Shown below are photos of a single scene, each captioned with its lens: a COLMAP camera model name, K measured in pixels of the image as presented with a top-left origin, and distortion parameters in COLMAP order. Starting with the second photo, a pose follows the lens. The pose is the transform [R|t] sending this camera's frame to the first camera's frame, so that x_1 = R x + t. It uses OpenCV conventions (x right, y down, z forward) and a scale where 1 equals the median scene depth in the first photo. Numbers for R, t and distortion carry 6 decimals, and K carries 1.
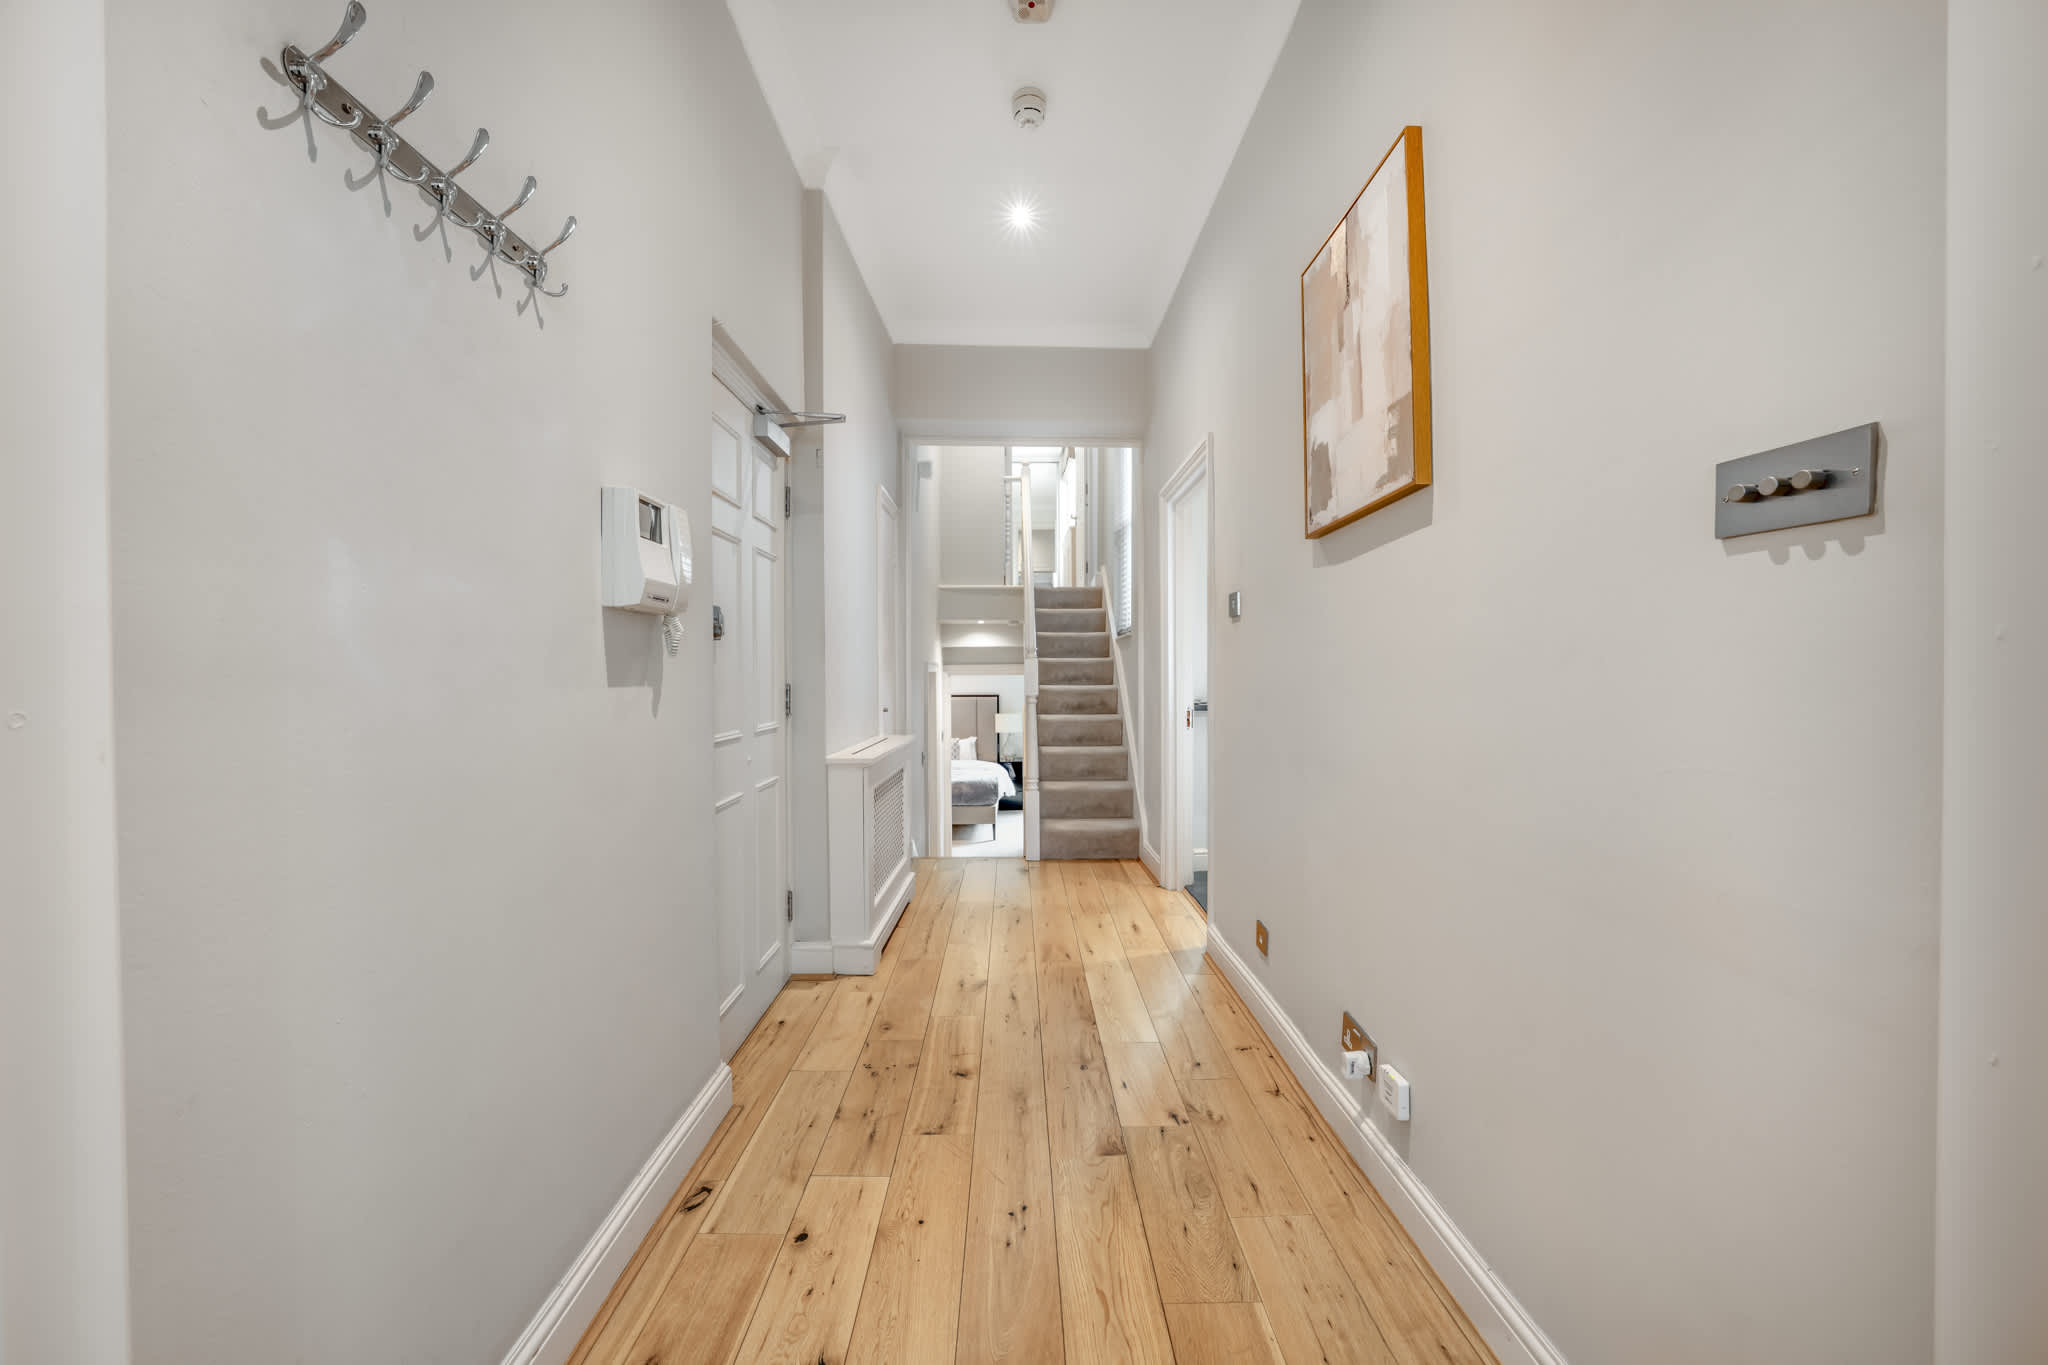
lens RADIAL K [[703.1, 0, 1024.0], [0, 703.1, 682.5], [0, 0, 1]] dist [-0.020464, -0.000026]
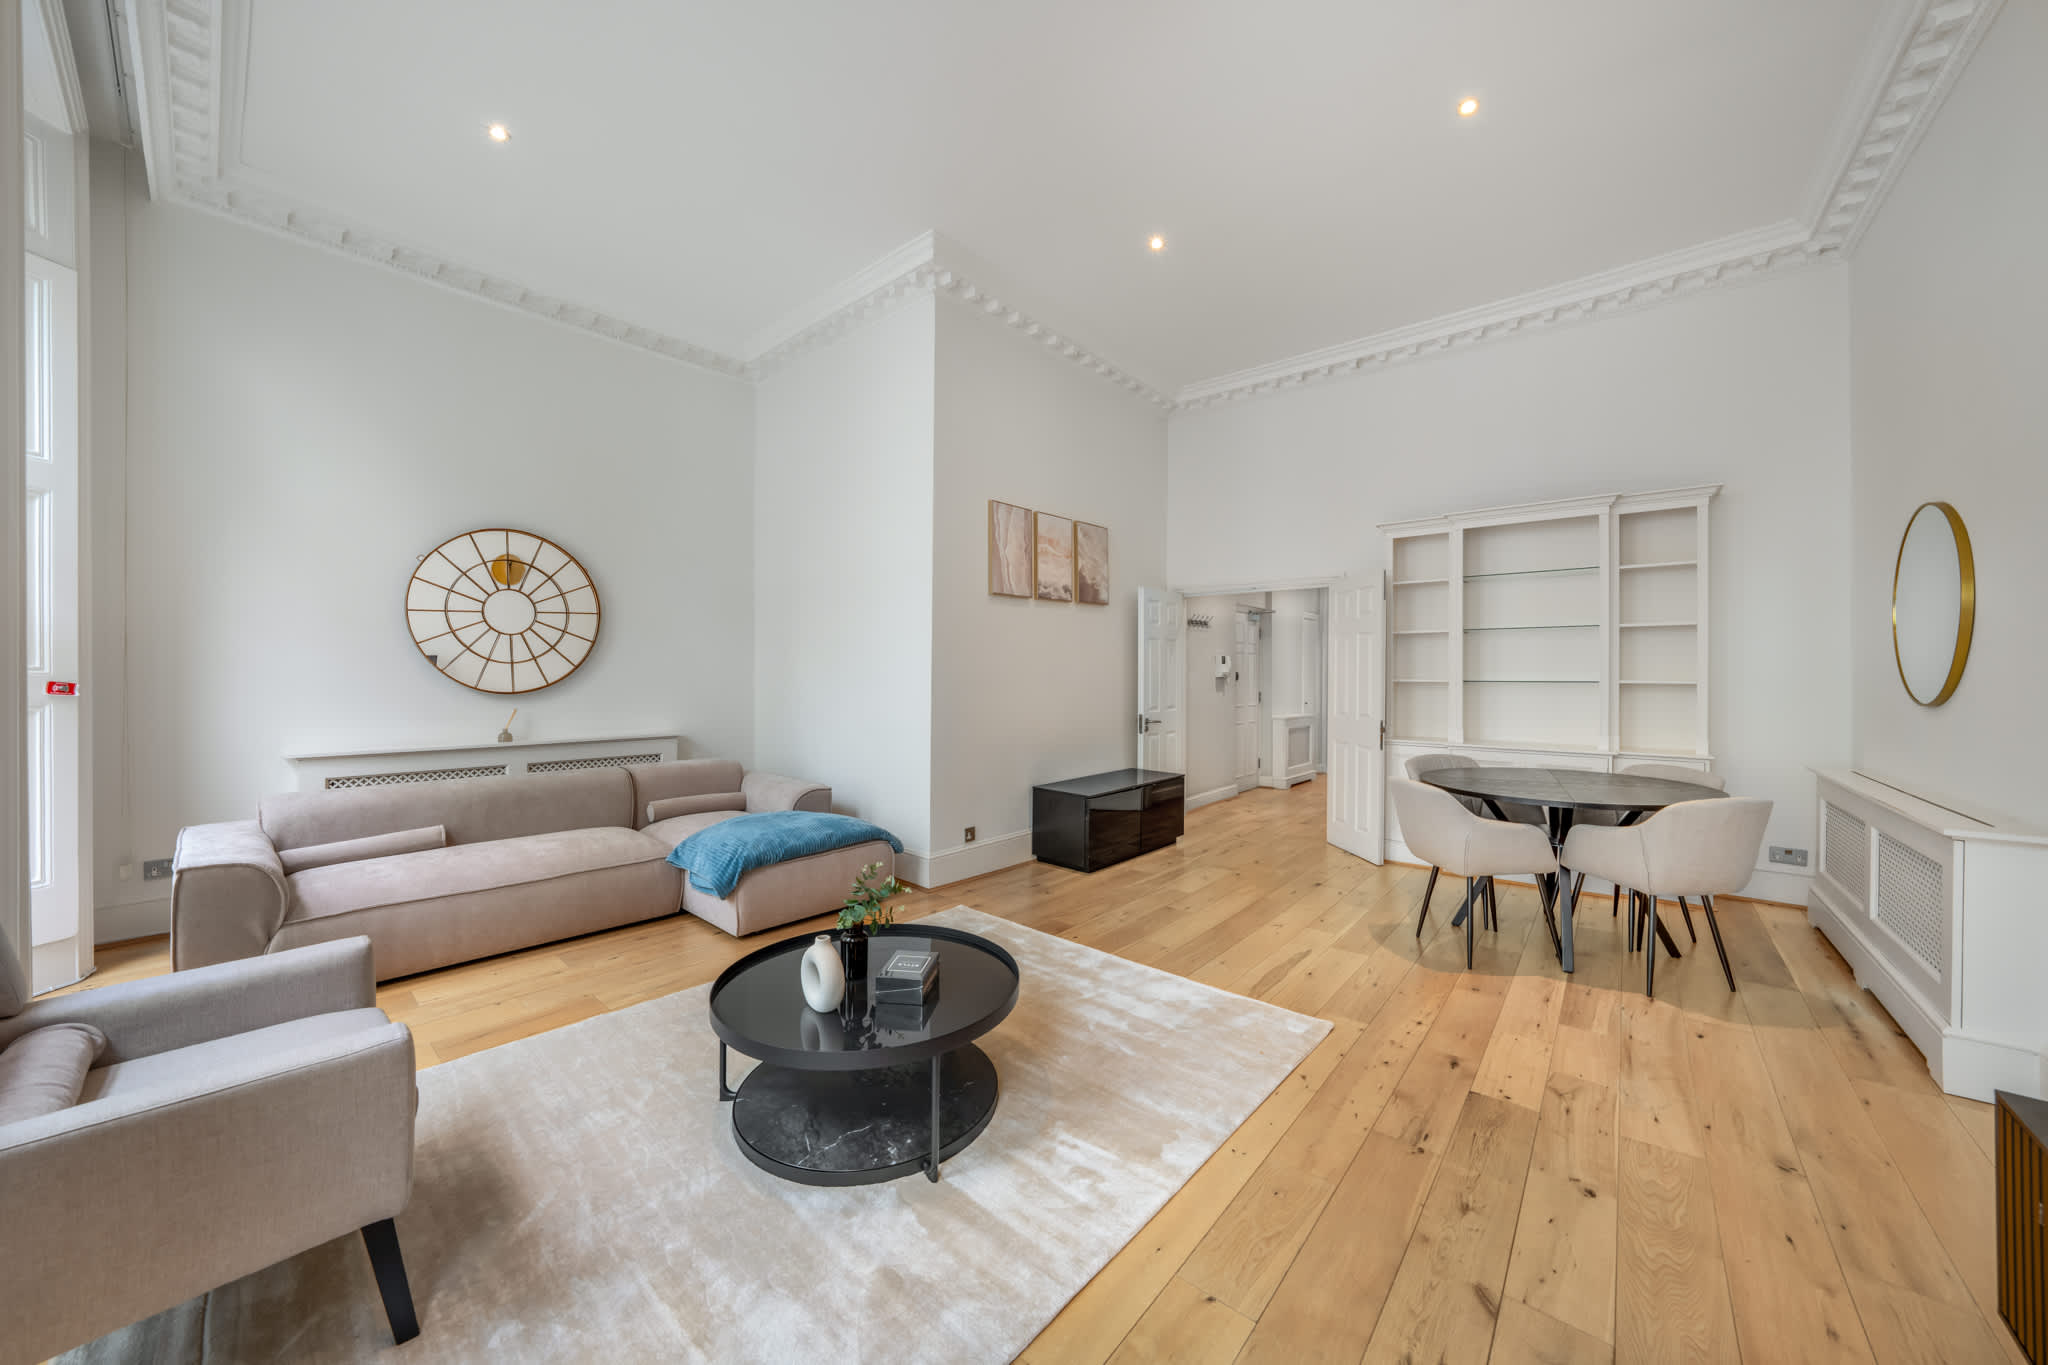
lens RADIAL K [[703.1, 0, 1024.0], [0, 703.1, 682.5], [0, 0, 1]] dist [-0.020464, -0.000026]
pose [[0.744466, 0.012371, -0.667546, 0.778071], [-0.016489, 0.999864, 0.000140, -0.017091], [0.667457, 0.010903, 0.744568, -1.628391]]
